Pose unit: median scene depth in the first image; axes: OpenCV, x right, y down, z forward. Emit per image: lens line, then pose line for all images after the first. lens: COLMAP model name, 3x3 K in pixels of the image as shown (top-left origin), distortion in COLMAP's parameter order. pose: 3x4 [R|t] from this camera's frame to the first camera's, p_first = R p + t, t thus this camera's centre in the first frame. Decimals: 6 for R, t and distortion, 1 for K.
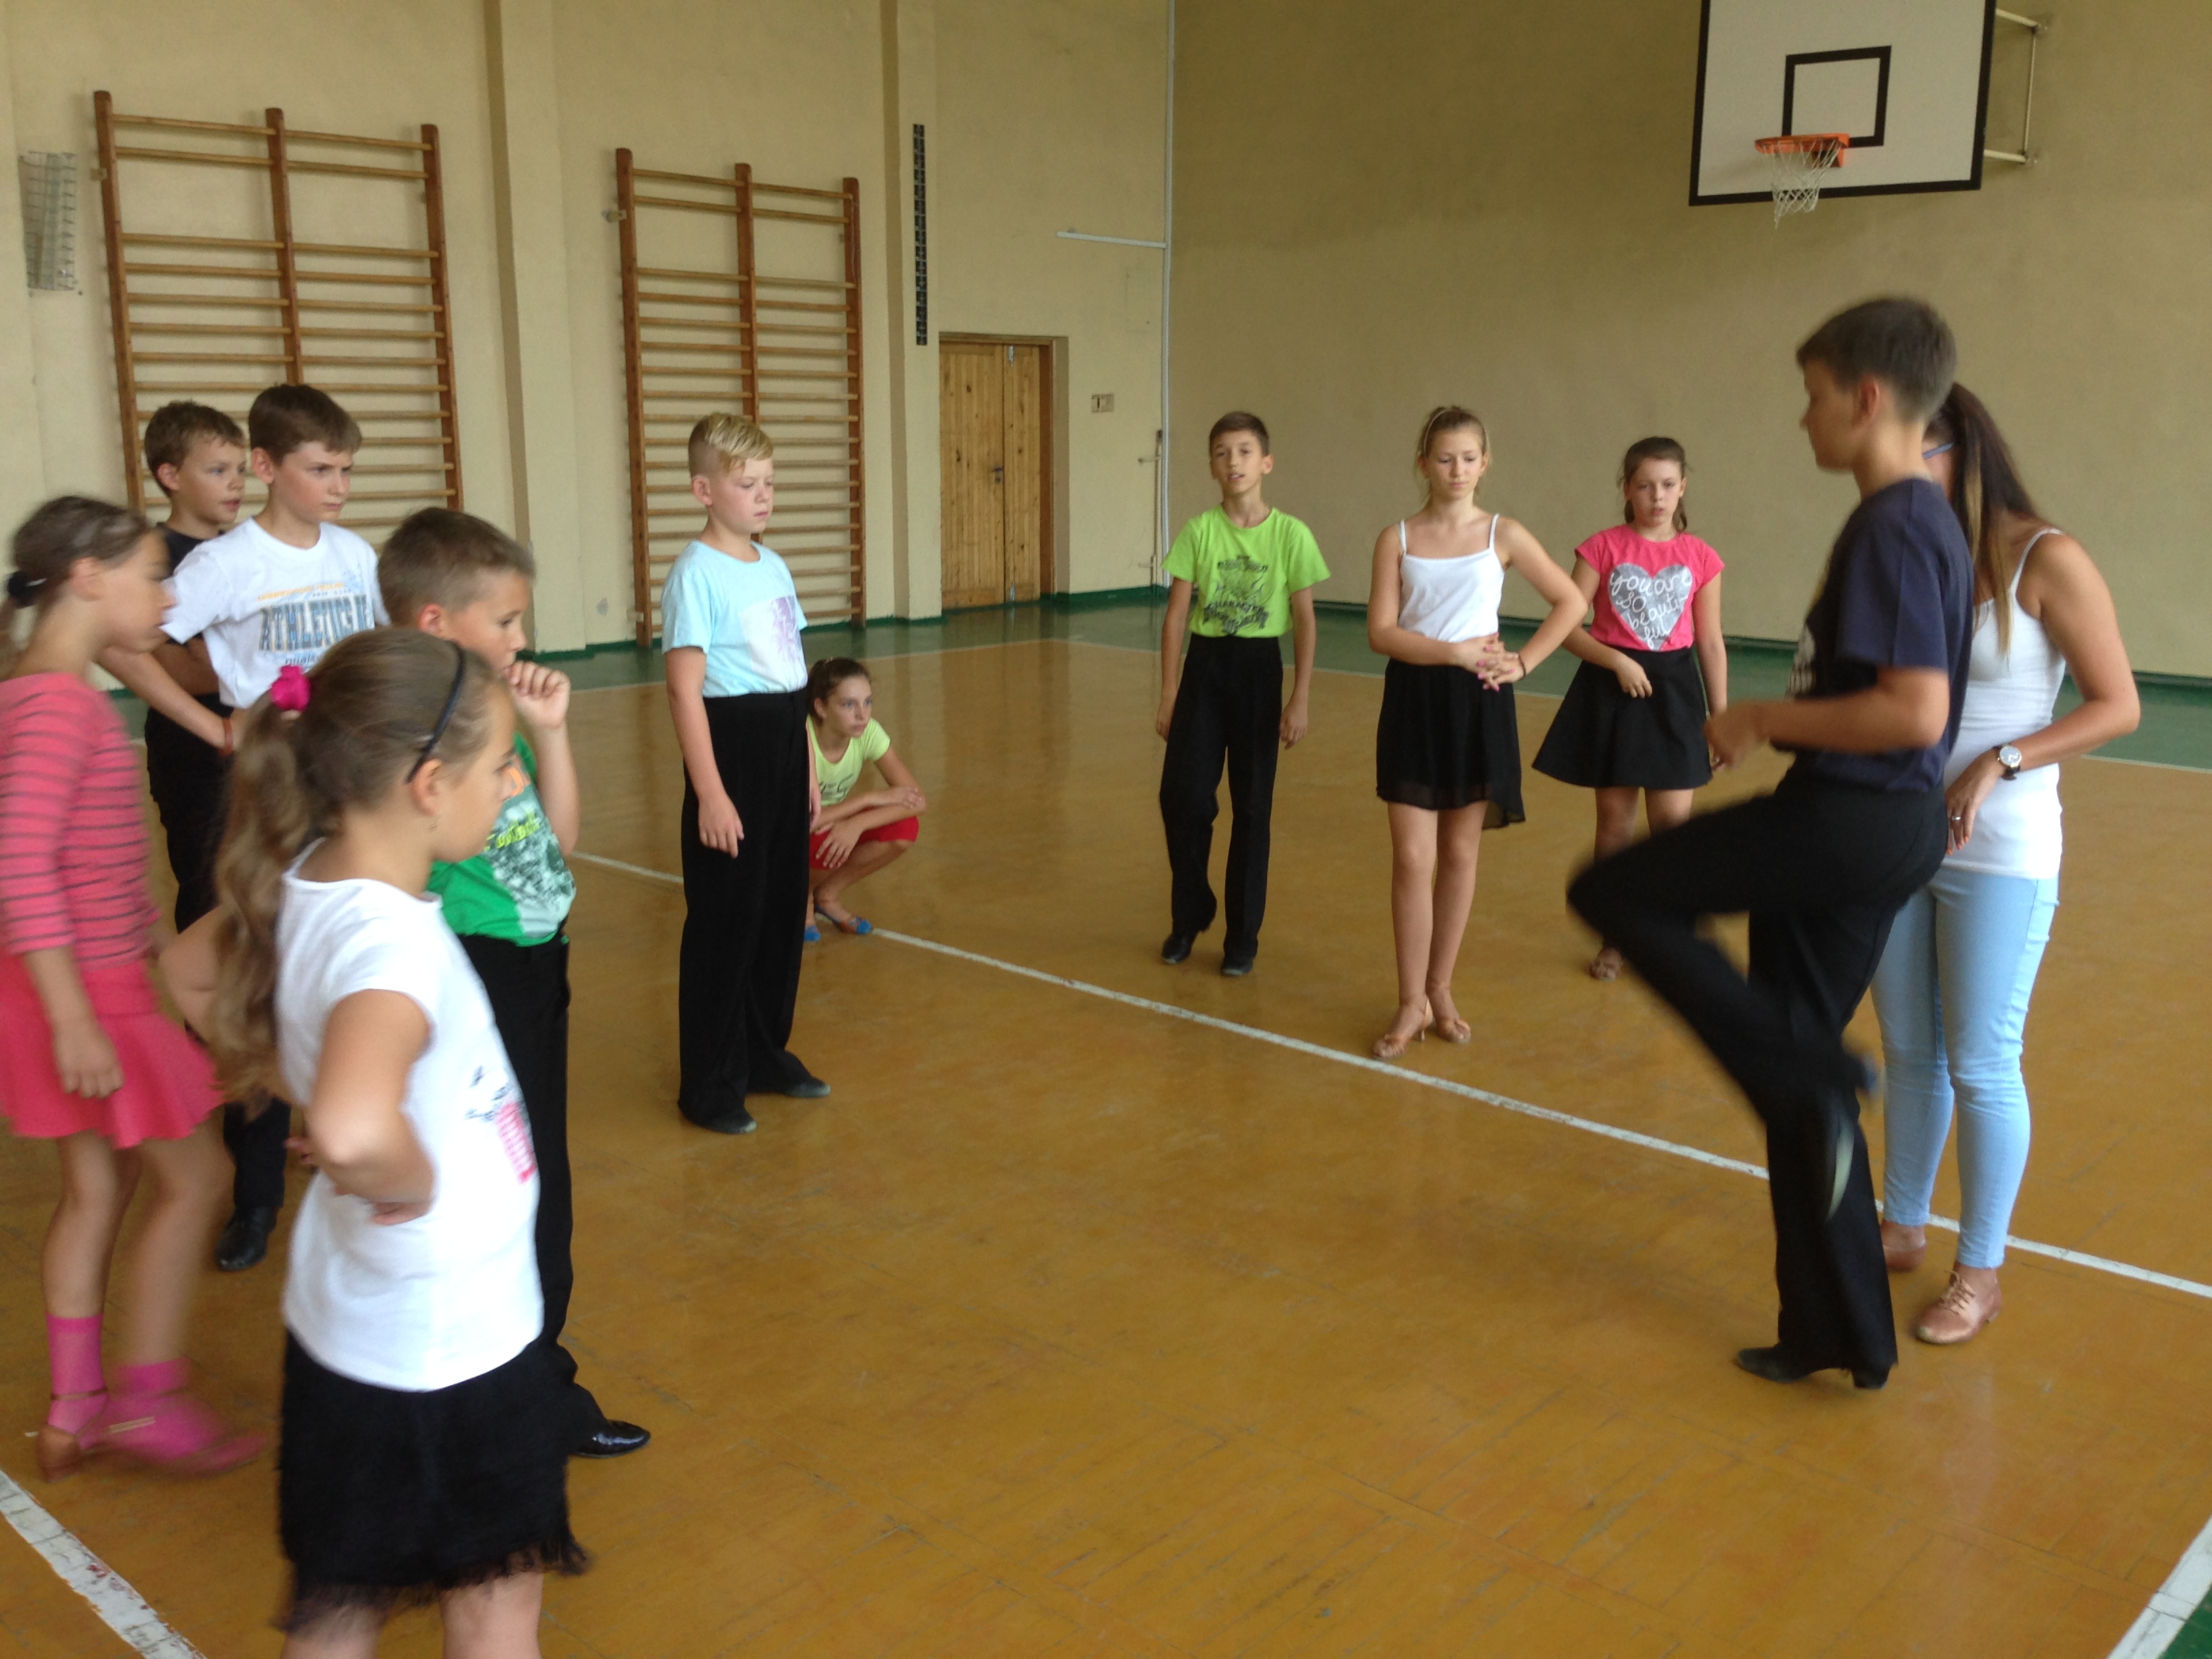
lens RADIAL K [[1937.3, 0, 1038.3], [0, 1937.3, 784.2], [0, 0, 1]] dist [0.113936, -0.176882]
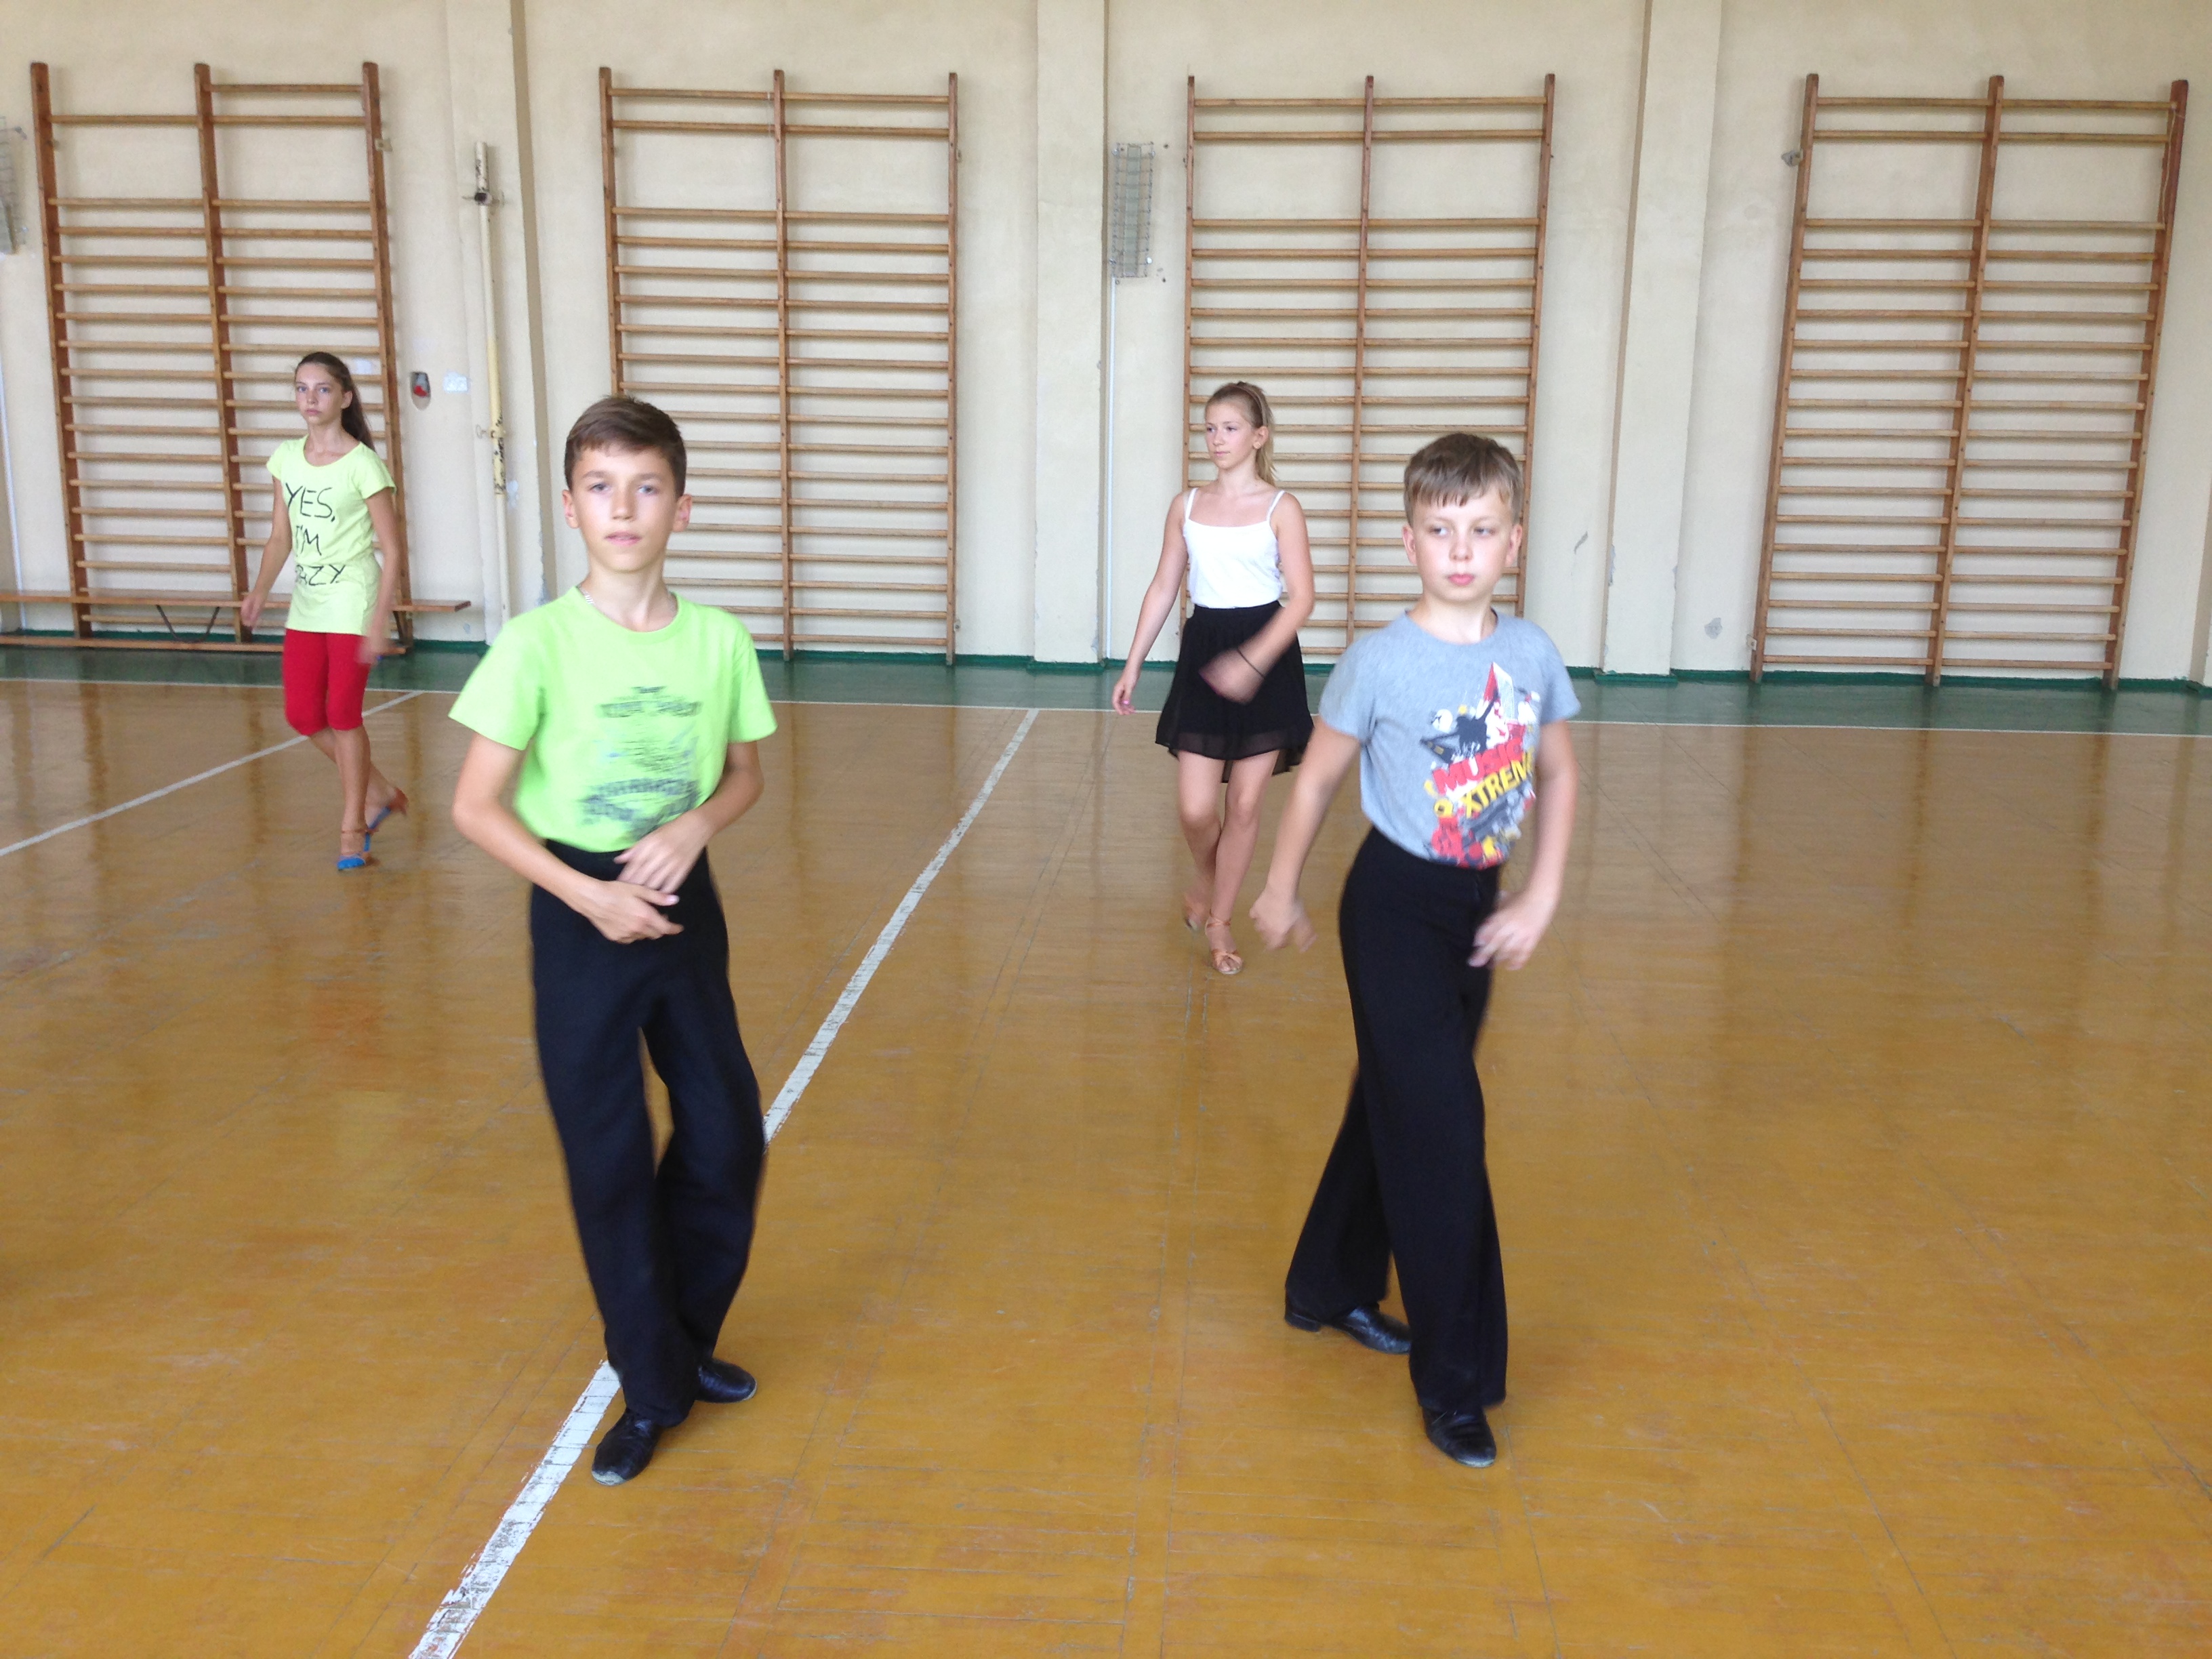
lens RADIAL K [[1937.3, 0, 1134.9], [0, 1937.3, 788.3], [0, 0, 1]] dist [0.113936, -0.176882]
pose [[0.647912, 0.159171, -0.744899, 0.315420], [-0.155079, 0.985006, 0.075590, -0.058959], [0.745762, 0.066543, 0.662881, 0.318439]]
